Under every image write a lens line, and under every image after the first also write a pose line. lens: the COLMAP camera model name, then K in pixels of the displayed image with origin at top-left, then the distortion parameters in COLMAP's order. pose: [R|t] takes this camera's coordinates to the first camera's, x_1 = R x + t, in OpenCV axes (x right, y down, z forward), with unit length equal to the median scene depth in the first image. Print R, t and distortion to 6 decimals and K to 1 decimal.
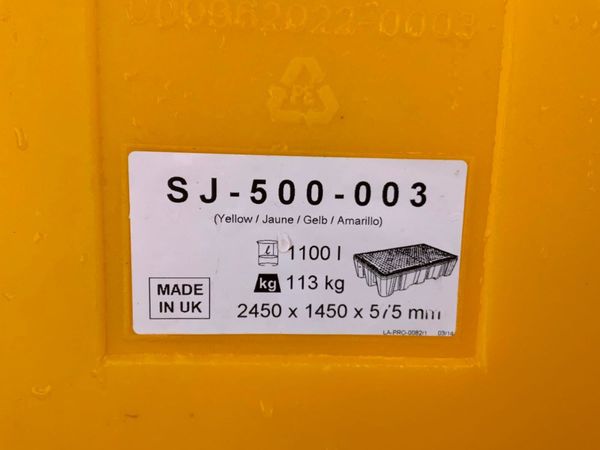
lens RADIAL K [[493.9, 0, 299.8], [0, 493.9, 227.8], [0, 0, 1]] dist [0.095911, -0.186066]
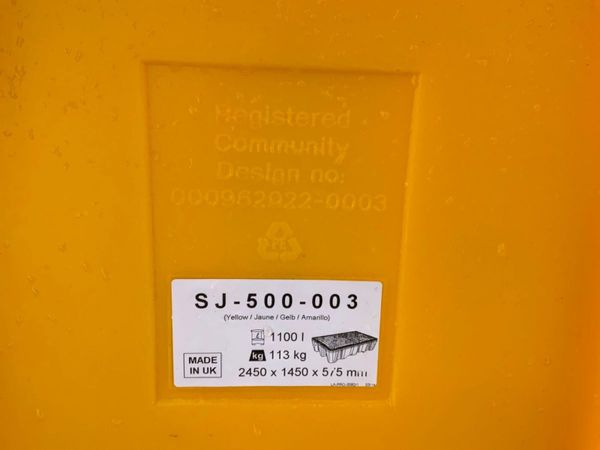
lens RADIAL K [[493.9, 0, 299.8], [0, 493.9, 227.8], [0, 0, 1]] dist [0.095911, -0.186066]
pose [[0.999990, 0.004535, 0.000103, 0.068975], [-0.004532, 0.997845, 0.065451, -0.405514], [0.000194, -0.065451, 0.997856, -0.570292]]
